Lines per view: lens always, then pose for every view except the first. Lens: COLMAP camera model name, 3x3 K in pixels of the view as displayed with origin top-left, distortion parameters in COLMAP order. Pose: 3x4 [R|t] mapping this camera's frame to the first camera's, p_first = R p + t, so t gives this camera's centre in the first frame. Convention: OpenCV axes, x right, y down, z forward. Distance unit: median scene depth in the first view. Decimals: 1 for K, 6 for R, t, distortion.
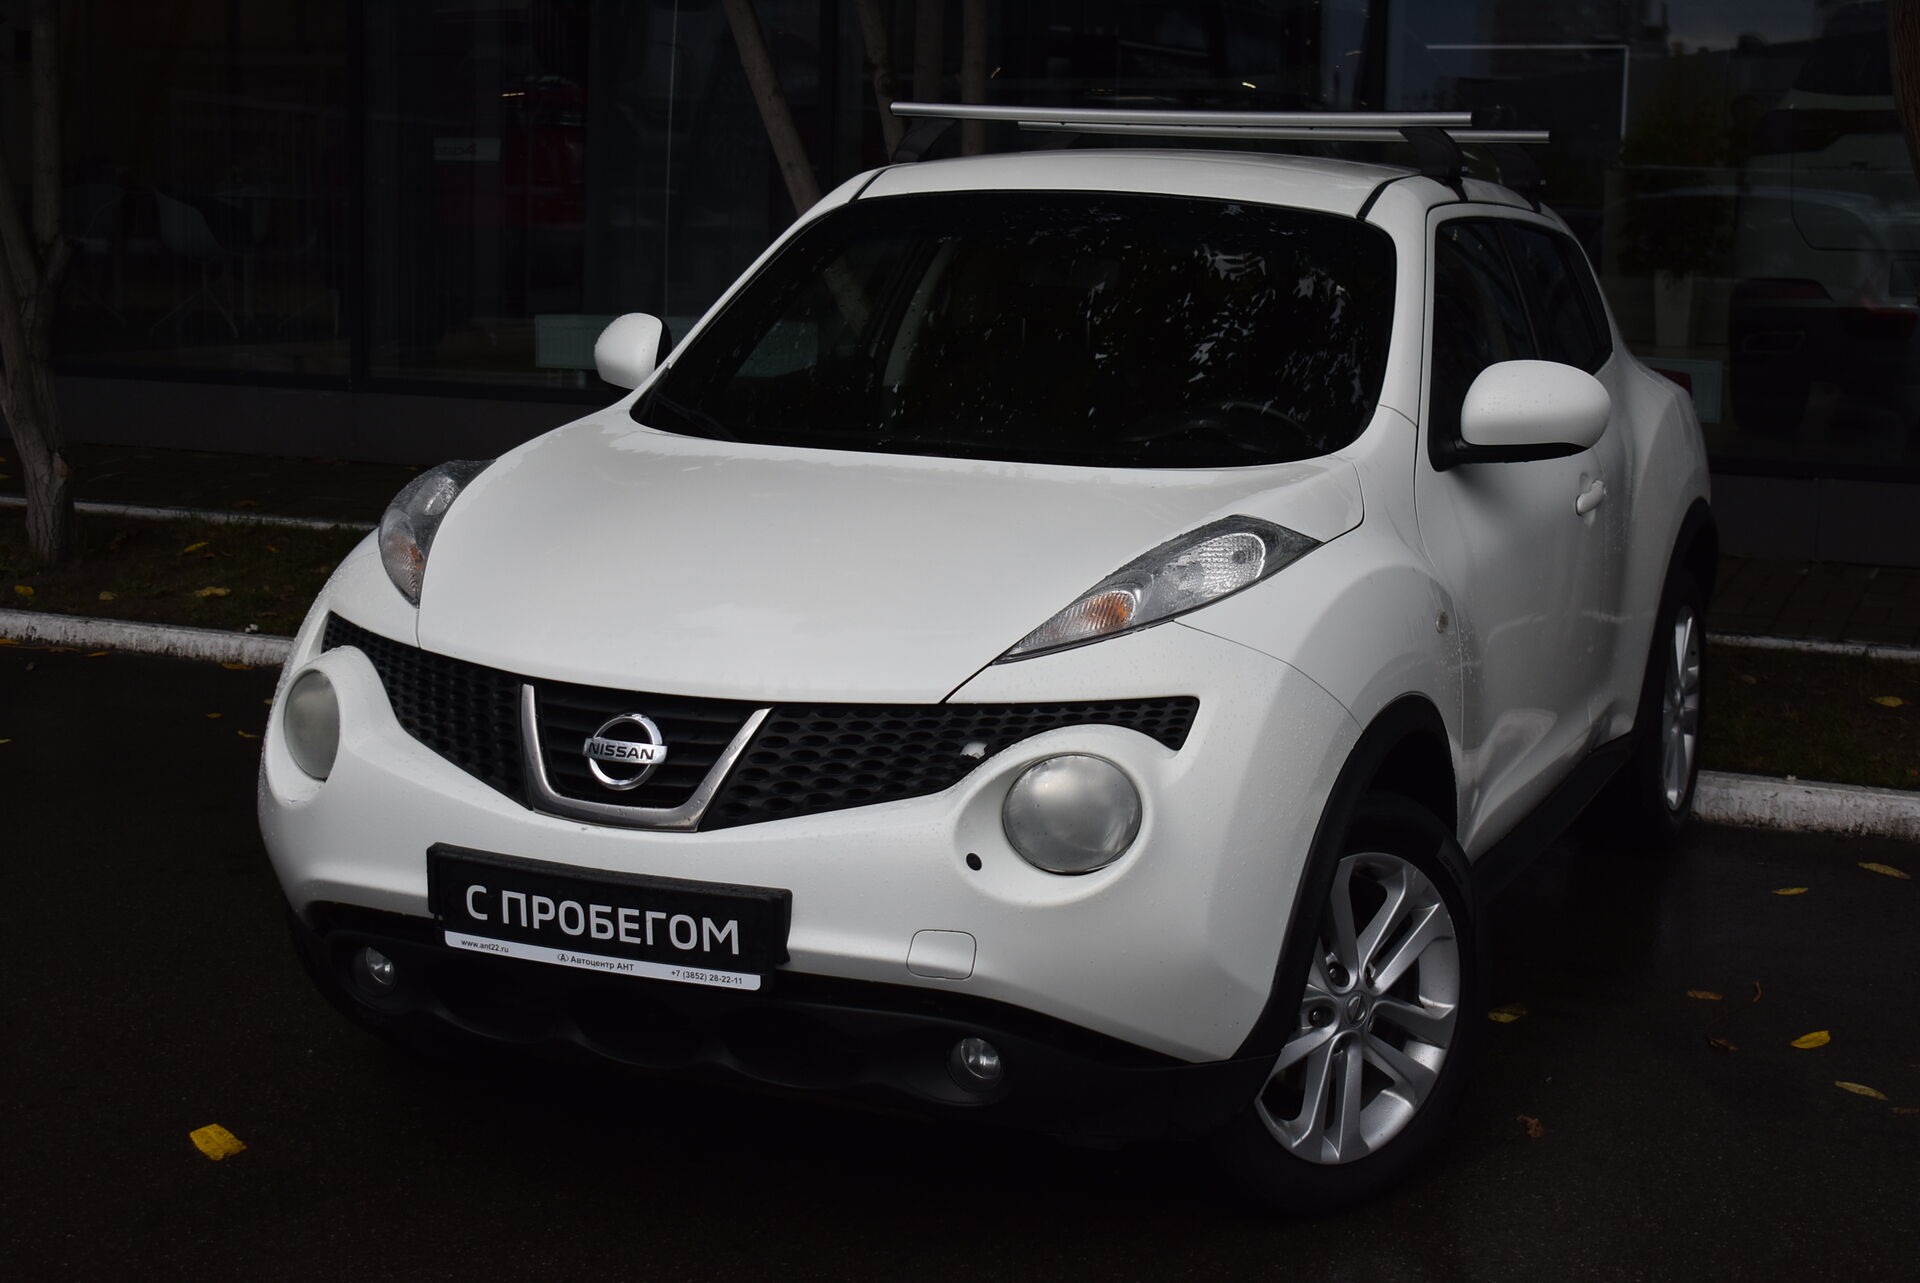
lens RADIAL K [[2956.8, 0, 960.0], [0, 2956.8, 641.5], [0, 0, 1]] dist [-0.091968, -0.090260]
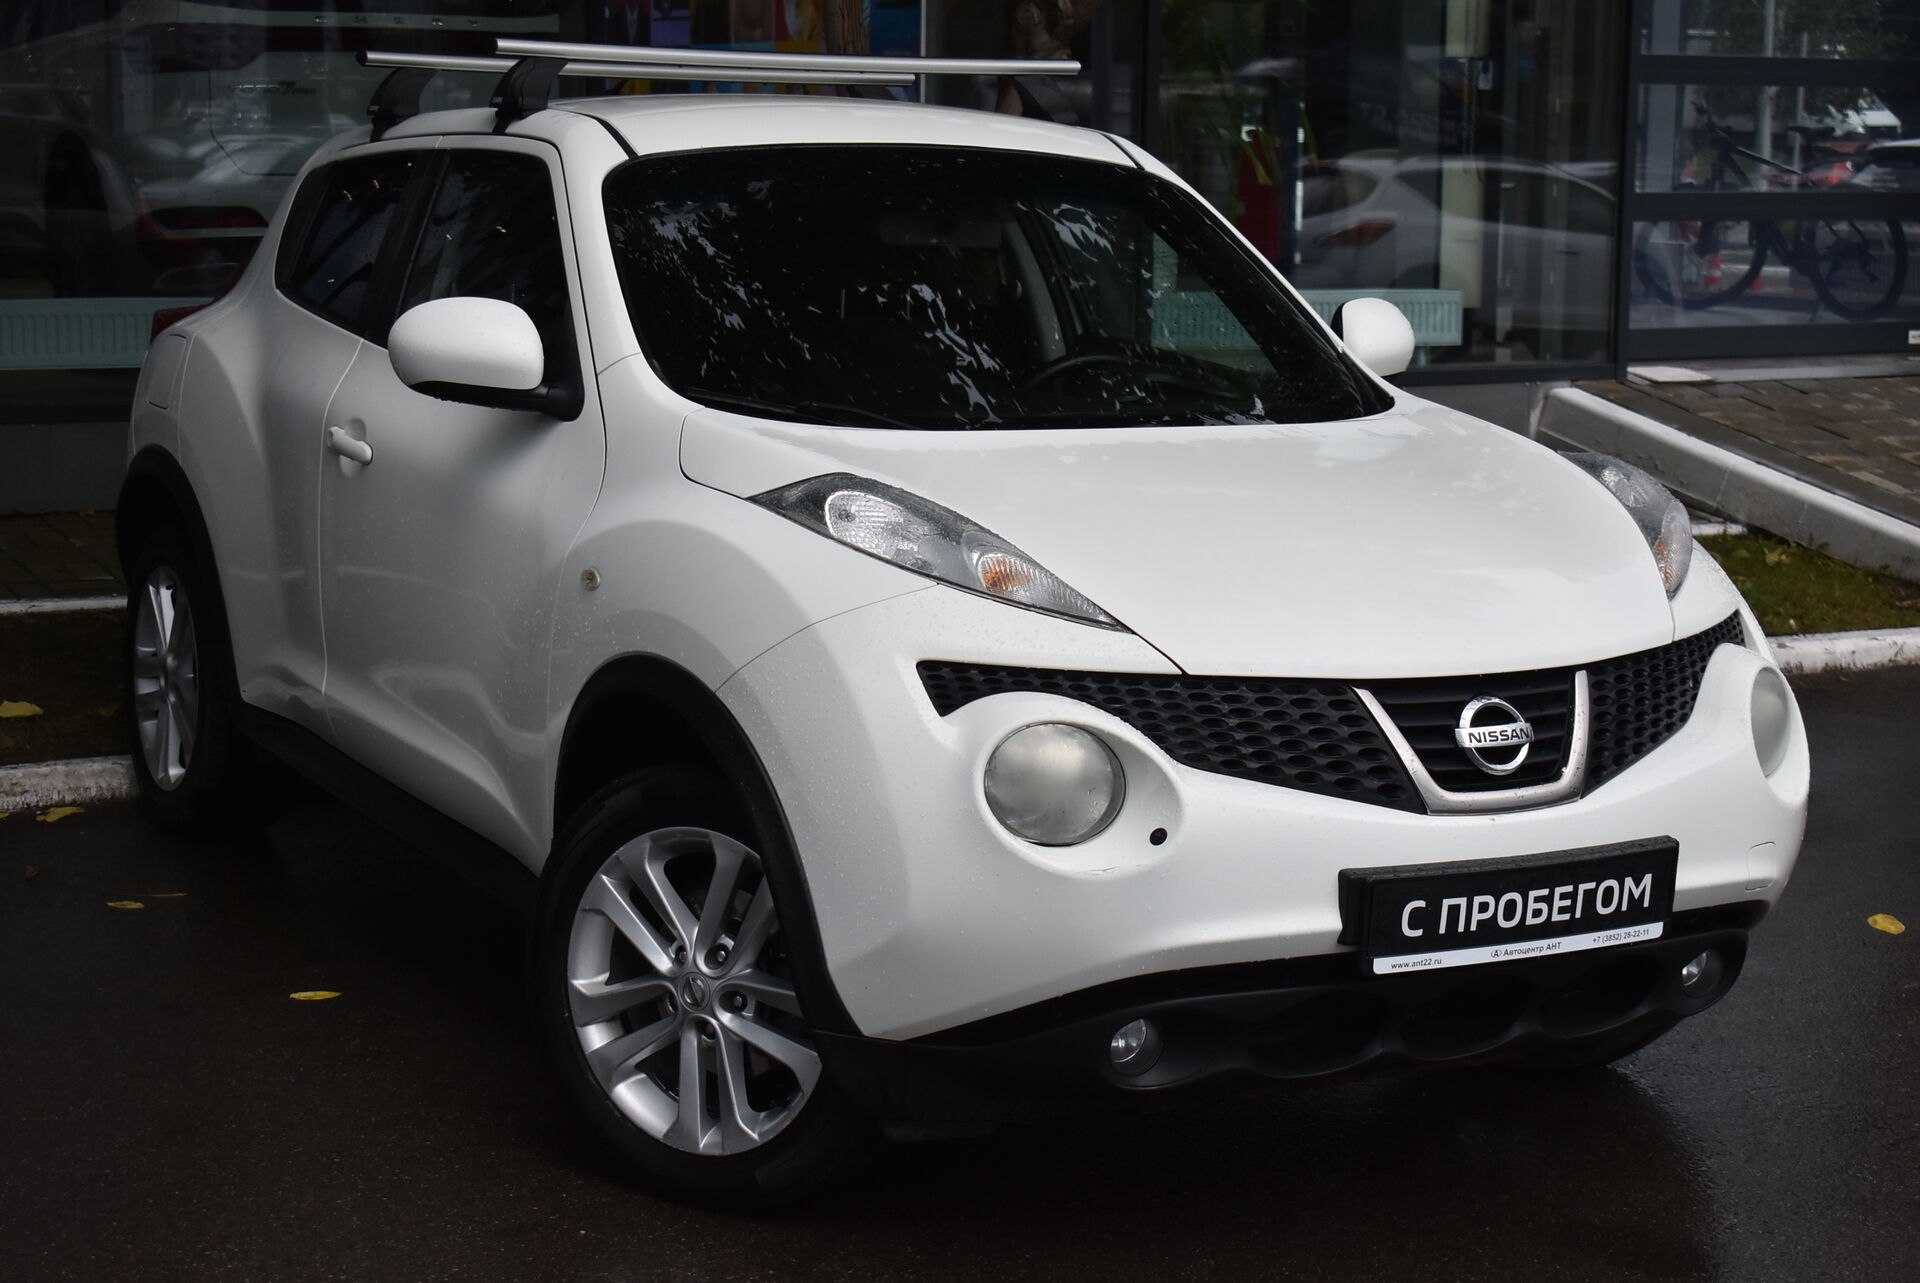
lens RADIAL K [[3305.1, 0, 960.0], [0, 3305.1, 641.5], [0, 0, 1]] dist [-0.001566, -0.016492]
pose [[0.613825, -0.130841, 0.778524, -0.266299], [0.116969, 0.990358, 0.074219, -0.023890], [-0.780729, 0.045506, 0.623211, 0.111235]]
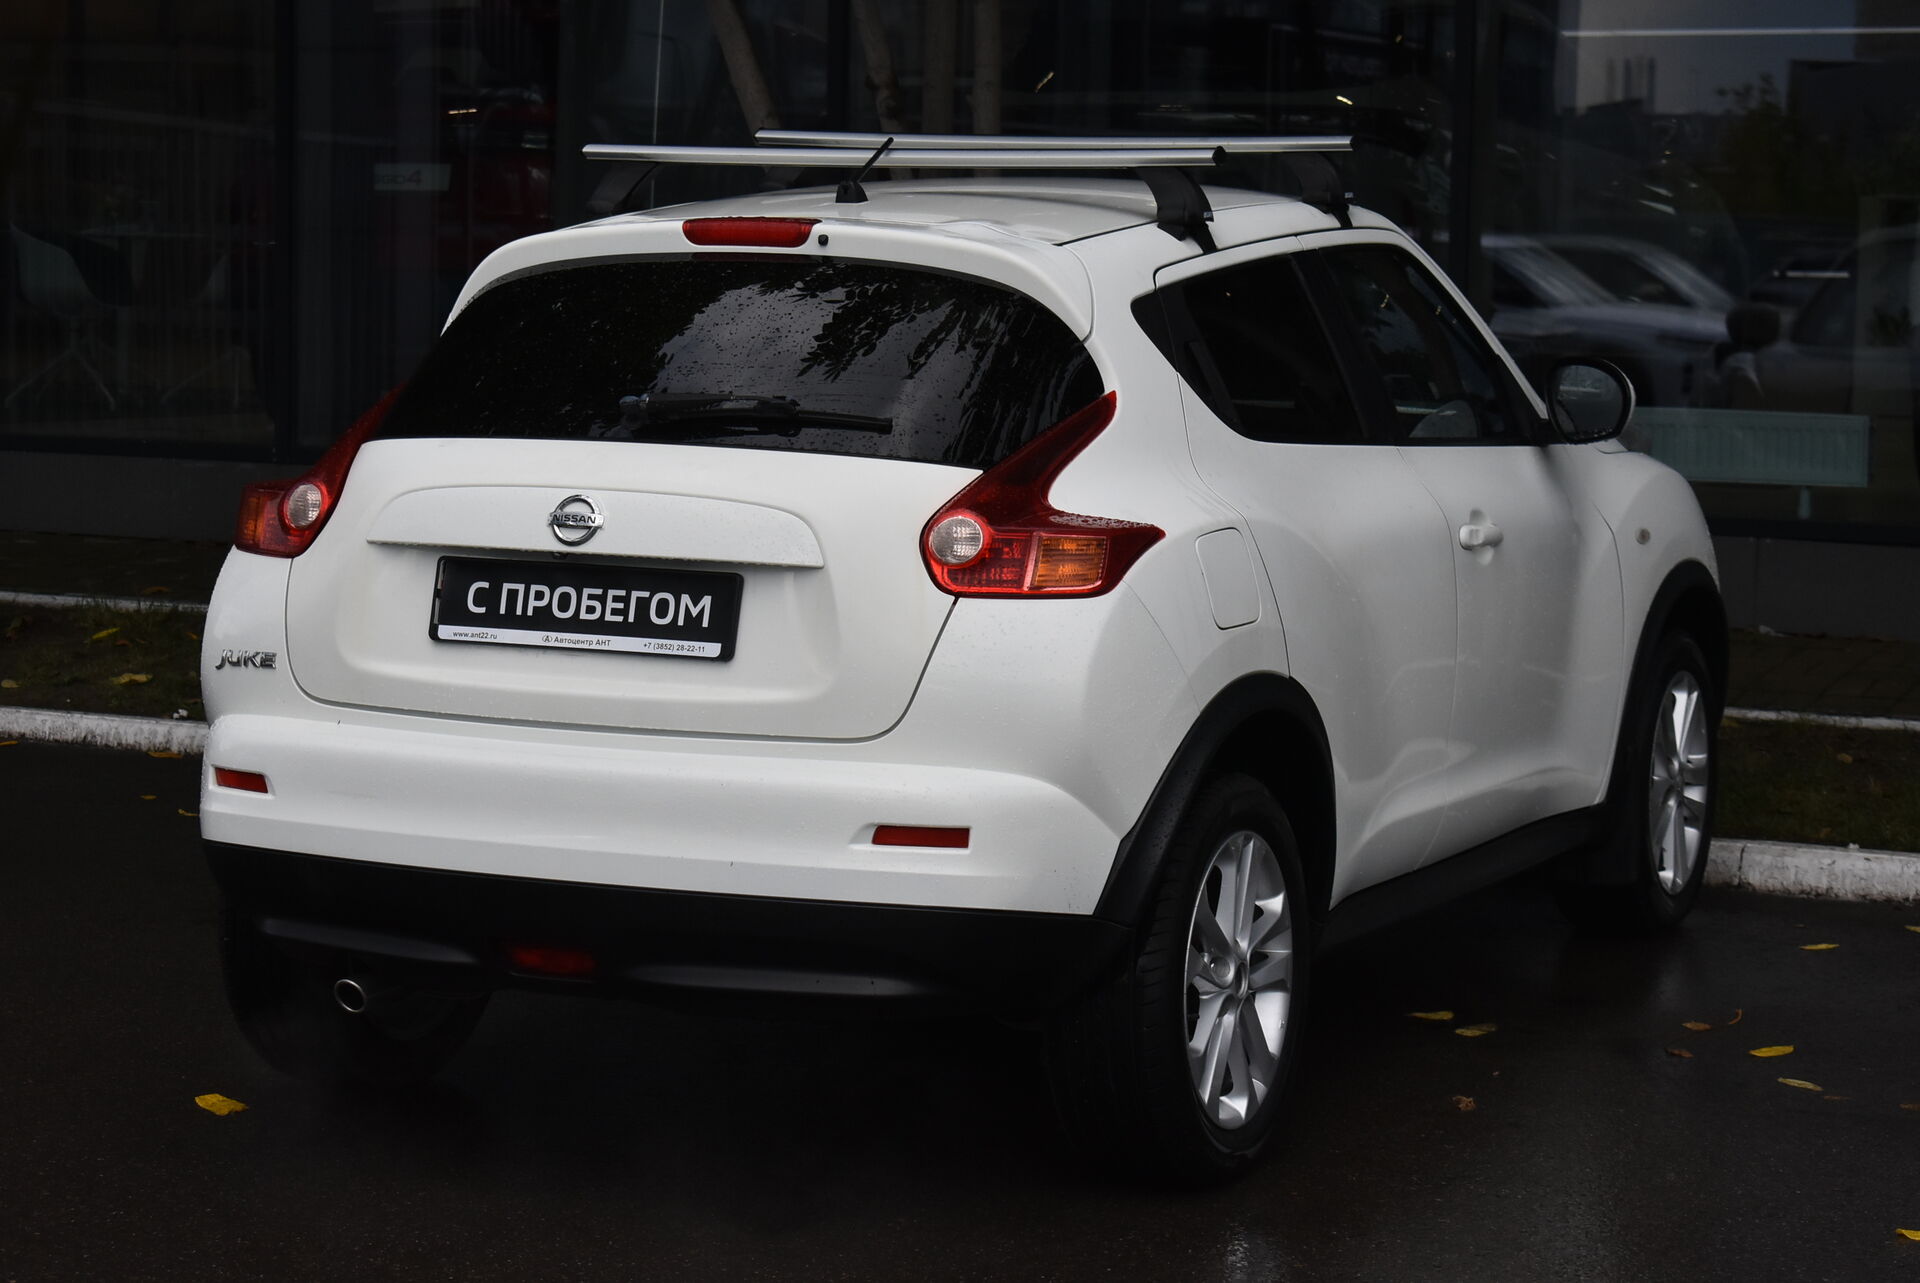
lens RADIAL K [[4540.8, 0, 960.0], [0, 4540.8, 641.5], [0, 0, 1]] dist [-0.080676, -0.154502]
pose [[0.999516, -0.001335, -0.031094, 0.046374], [-0.000568, 0.998131, -0.061108, 0.070354], [0.031118, 0.061096, 0.997647, -0.445227]]
